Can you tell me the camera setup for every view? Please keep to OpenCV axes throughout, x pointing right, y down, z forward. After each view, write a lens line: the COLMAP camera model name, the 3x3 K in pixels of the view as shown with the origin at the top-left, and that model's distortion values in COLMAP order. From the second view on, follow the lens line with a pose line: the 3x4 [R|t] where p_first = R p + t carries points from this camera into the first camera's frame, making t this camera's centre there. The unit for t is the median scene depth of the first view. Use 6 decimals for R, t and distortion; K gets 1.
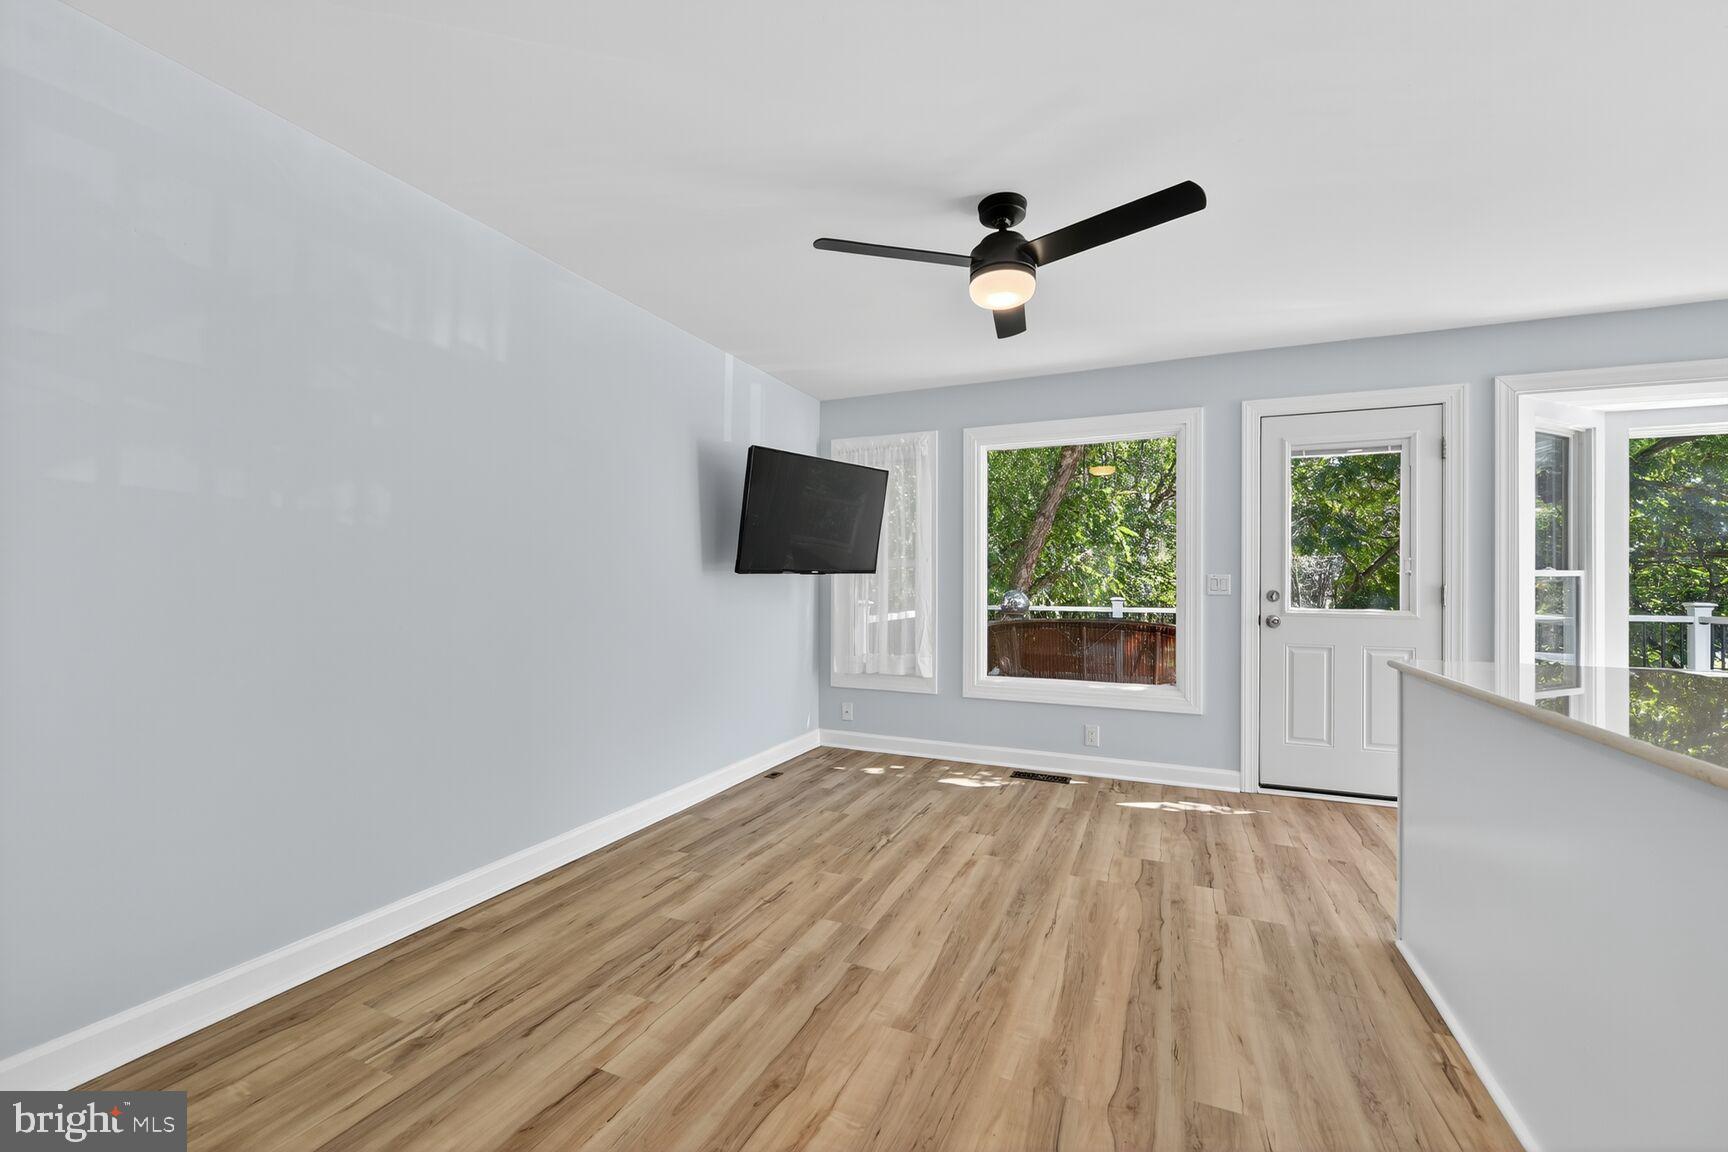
lens RADIAL K [[688.2, 0, 860.6], [0, 688.2, 579.9], [0, 0, 1]] dist [-0.008290, -0.000286]
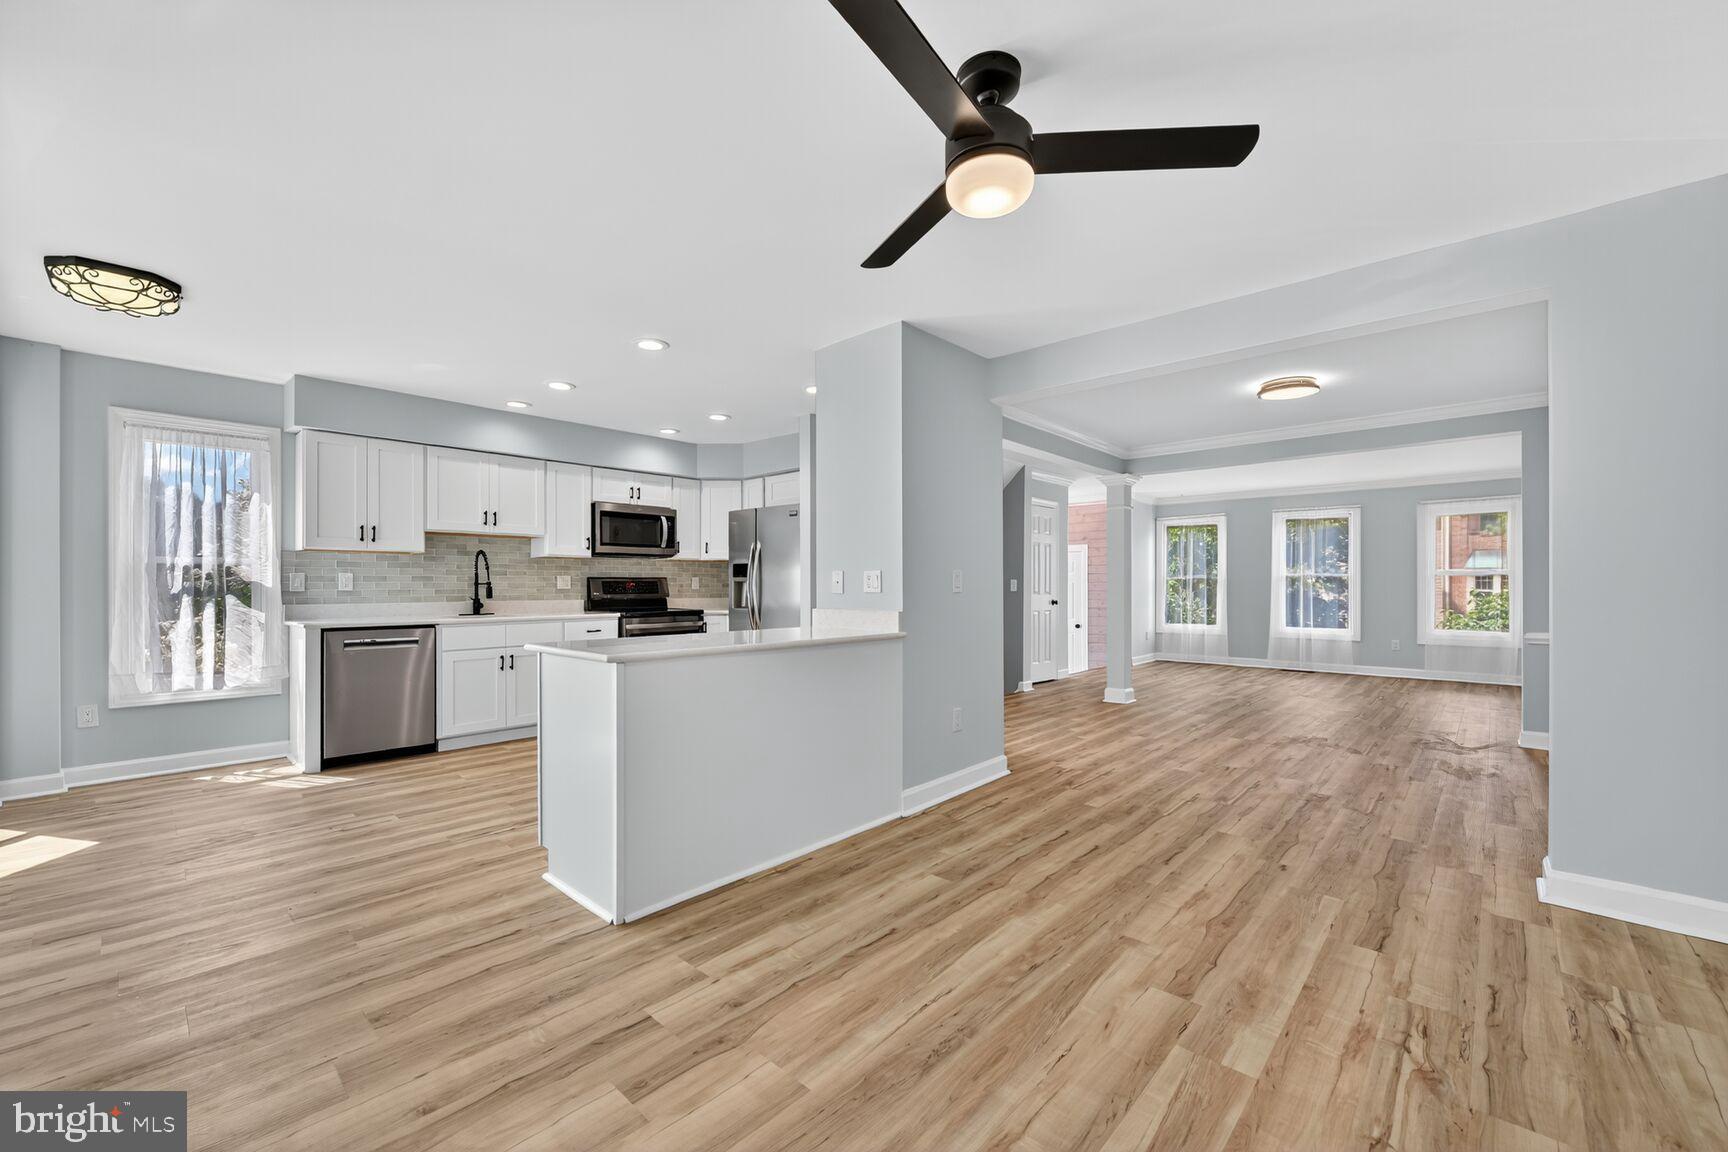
lens RADIAL K [[696.1, 0, 854.1], [0, 696.1, 582.5], [0, 0, 1]] dist [-0.008637, -0.000170]
pose [[-0.946609, -0.003345, 0.322368, 0.076171], [-0.006558, 0.999939, -0.008881, 0.011634], [-0.322318, -0.010521, -0.946573, 1.341615]]
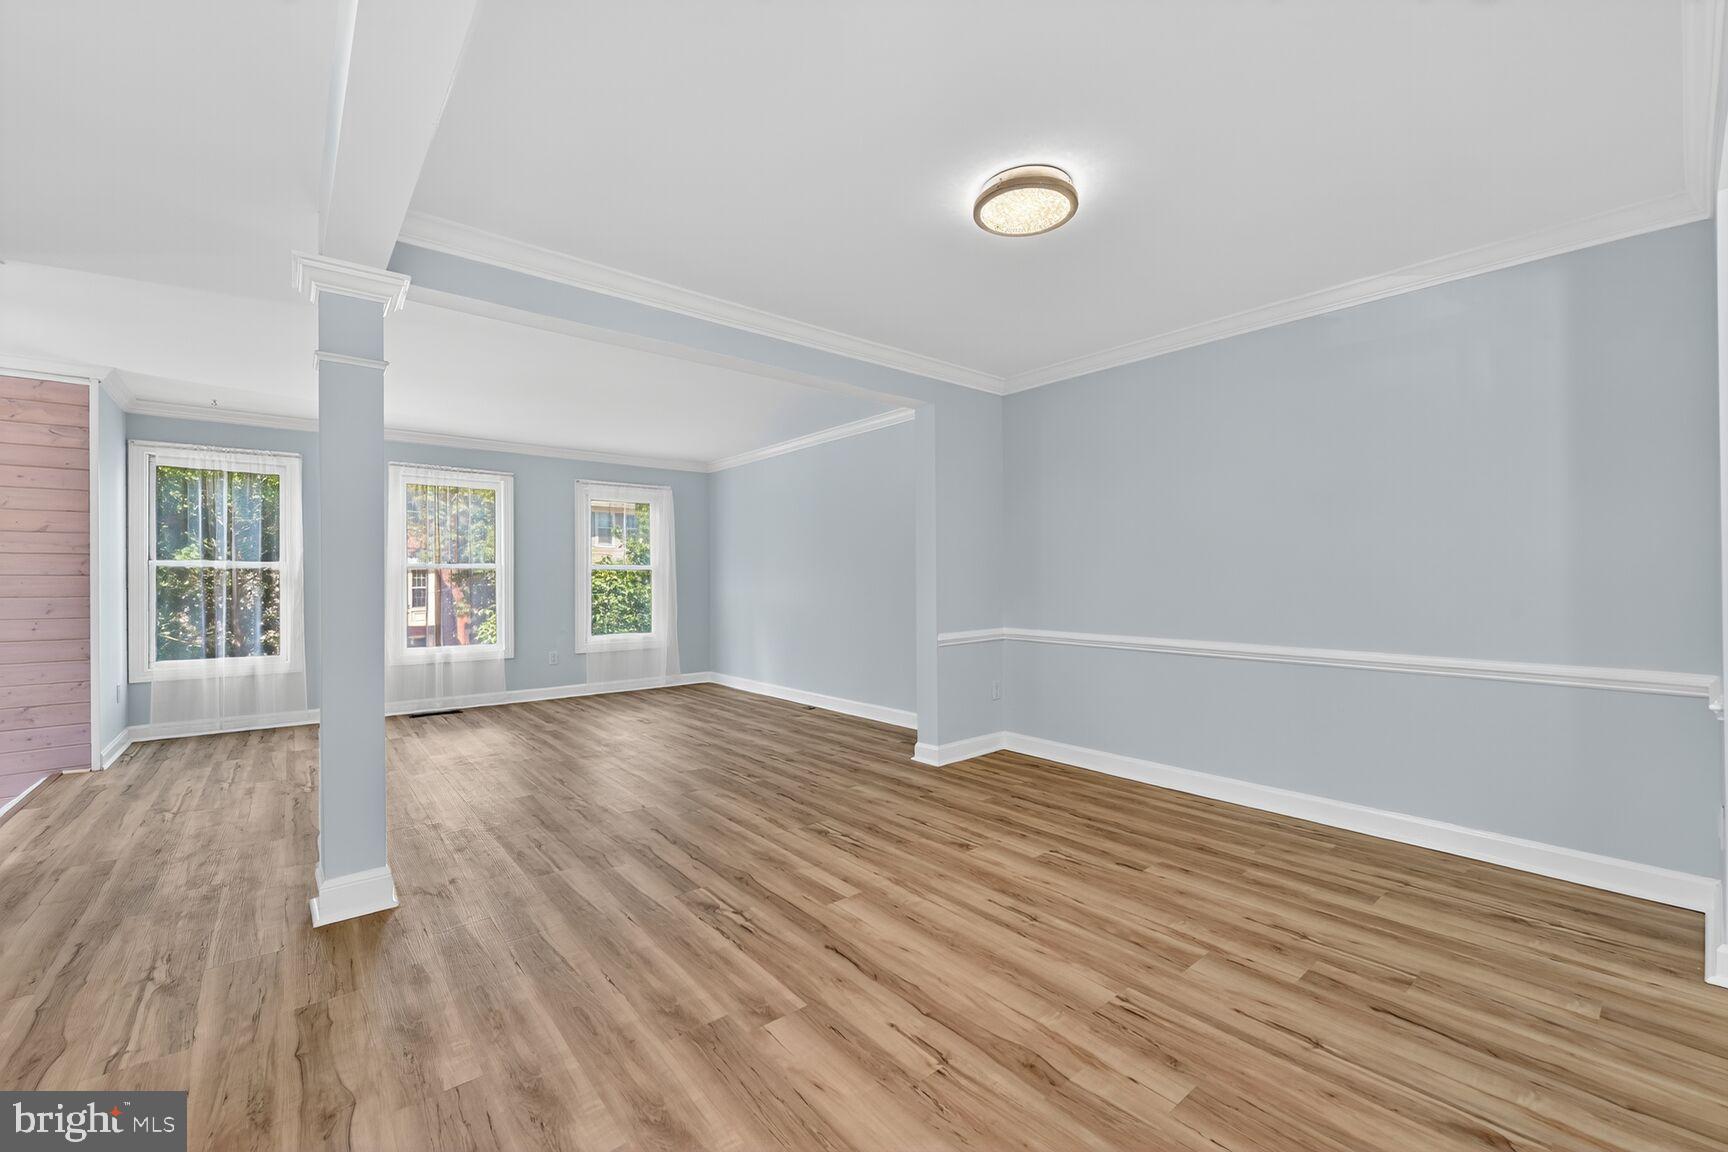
lens RADIAL K [[696.1, 0, 854.1], [0, 696.1, 582.5], [0, 0, 1]] dist [-0.008637, -0.000170]
pose [[-0.448156, -0.001187, -0.893954, 0.439196], [0.007325, 0.999961, -0.005000, 0.004287], [0.893925, -0.008790, -0.448130, -0.141756]]
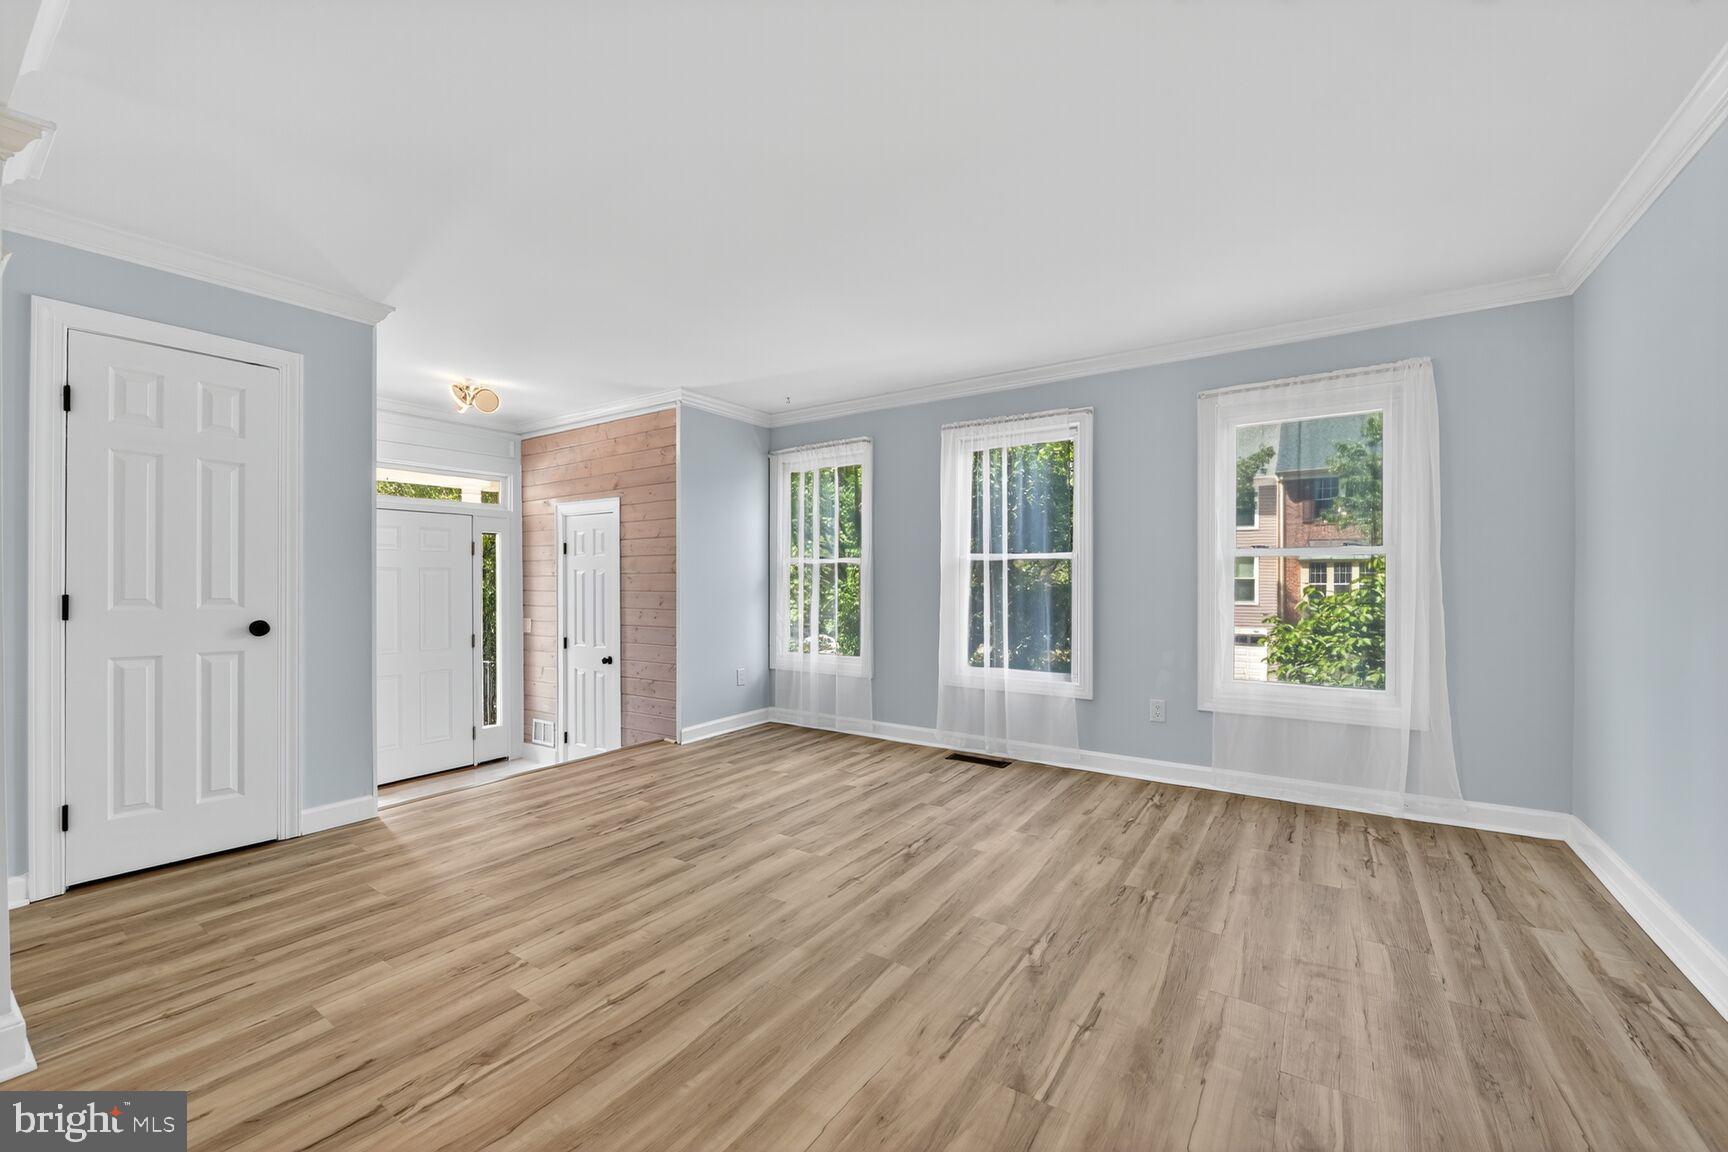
lens RADIAL K [[688.2, 0, 860.6], [0, 688.2, 579.9], [0, 0, 1]] dist [-0.008290, -0.000286]
pose [[-0.984921, -0.002897, 0.172980, -0.756664], [-0.003808, 0.999981, -0.004935, -0.005144], [-0.172963, -0.005519, -0.984913, -0.630498]]
